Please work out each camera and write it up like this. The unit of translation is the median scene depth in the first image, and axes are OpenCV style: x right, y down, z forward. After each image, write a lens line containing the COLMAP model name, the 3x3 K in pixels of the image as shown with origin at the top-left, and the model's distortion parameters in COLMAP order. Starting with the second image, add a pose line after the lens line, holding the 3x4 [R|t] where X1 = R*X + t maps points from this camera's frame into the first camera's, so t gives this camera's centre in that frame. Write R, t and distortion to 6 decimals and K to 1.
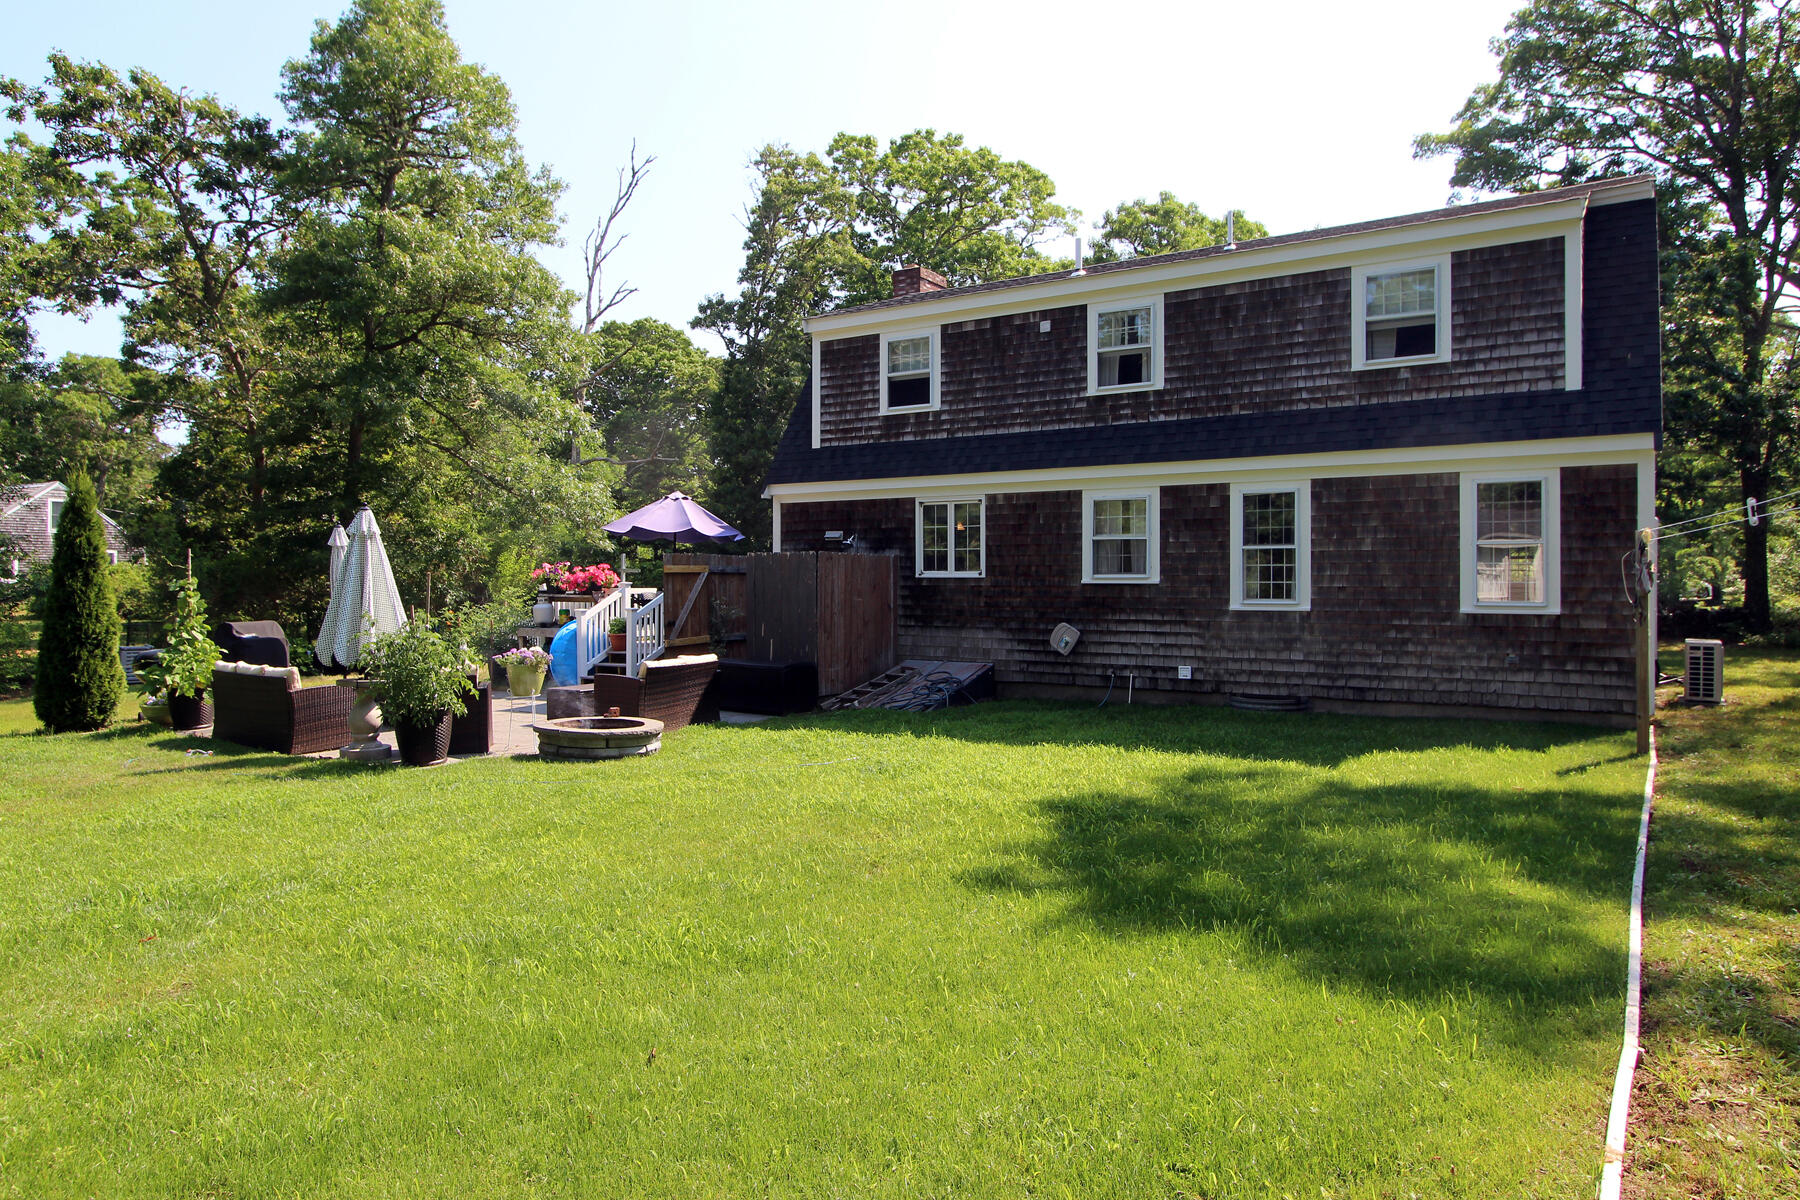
lens RADIAL K [[1057.9, 0, 904.5], [0, 1057.9, 597.1], [0, 0, 1]] dist [-0.008413, 0.005315]
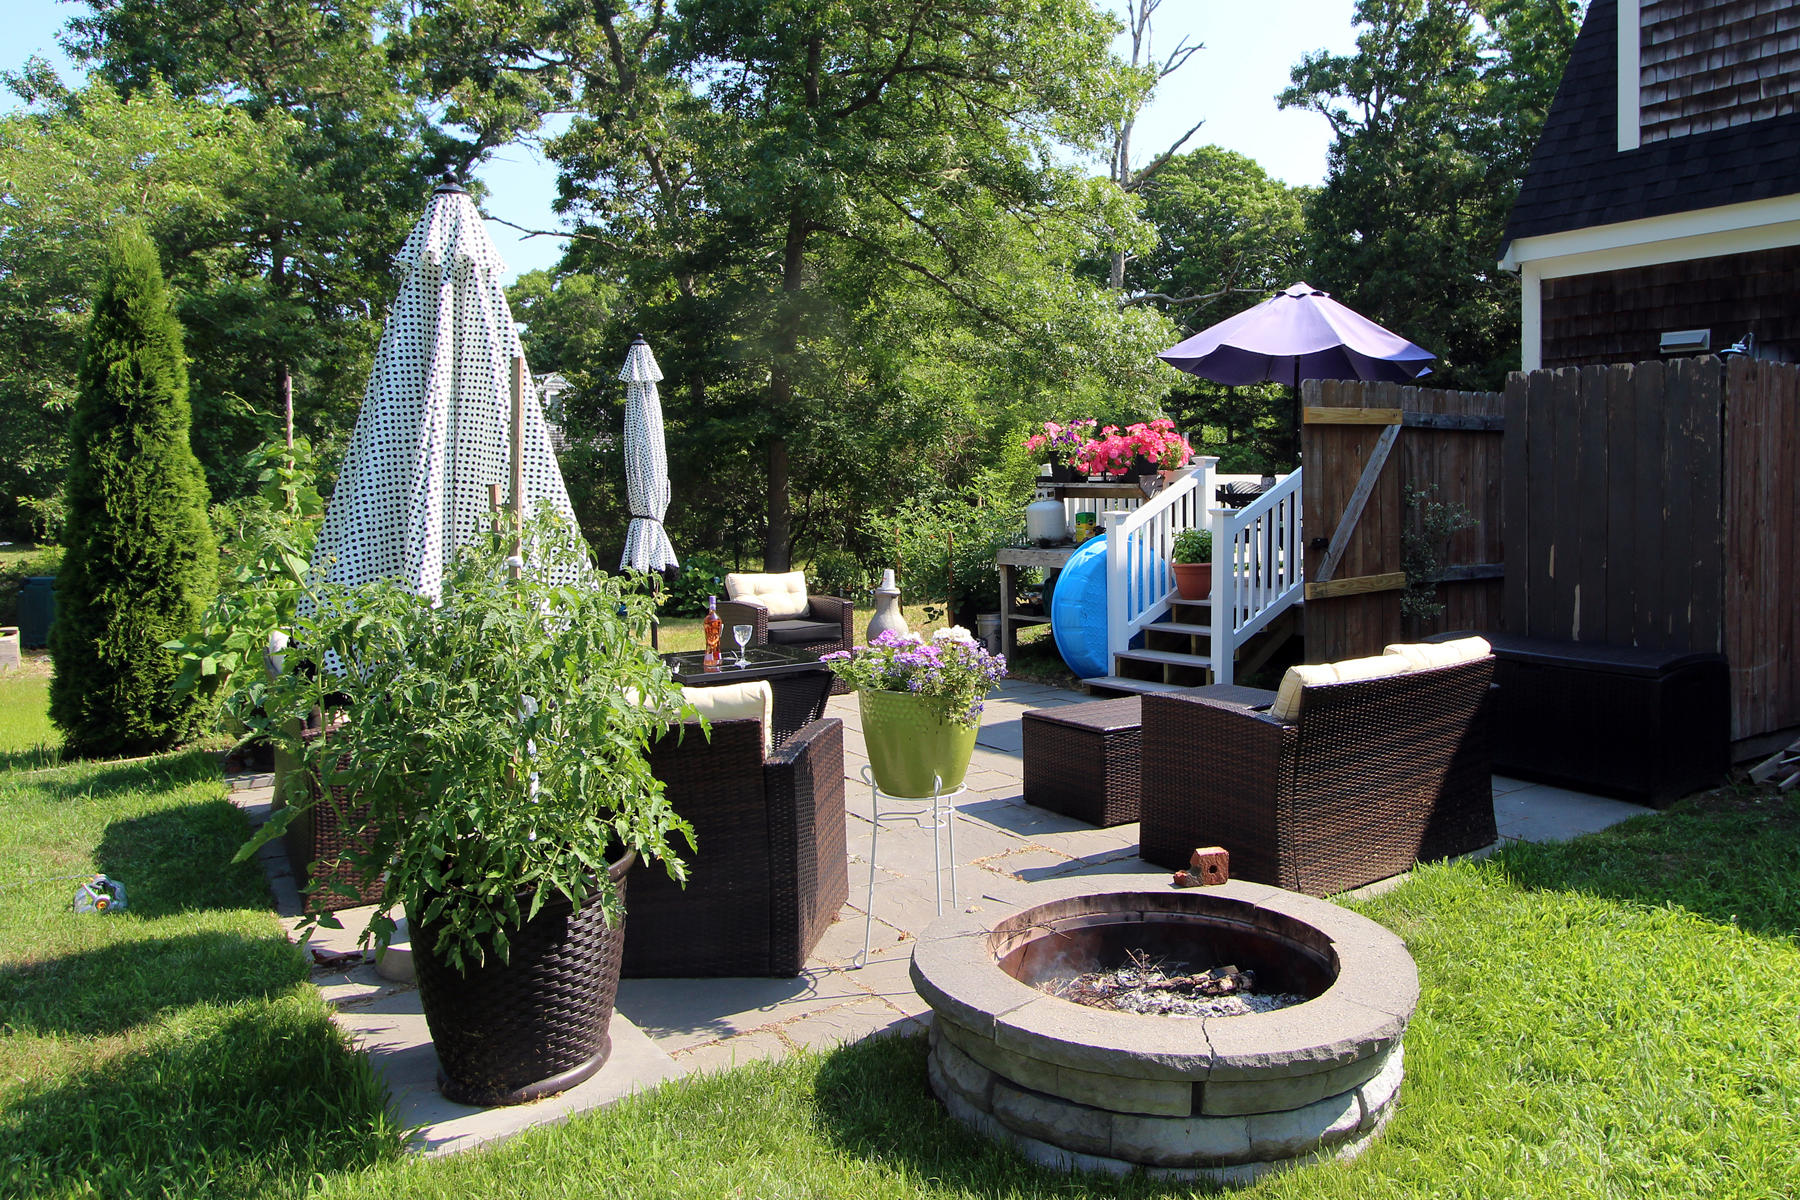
lens RADIAL K [[1338.0, 0, 912.9], [0, 1338.0, 517.2], [0, 0, 1]] dist [-0.022130, 0.004884]
pose [[0.897563, 0.001478, -0.440884, -0.112574], [0.003341, 0.999943, 0.010155, 0.007010], [0.440874, -0.010587, 0.897507, 0.385241]]
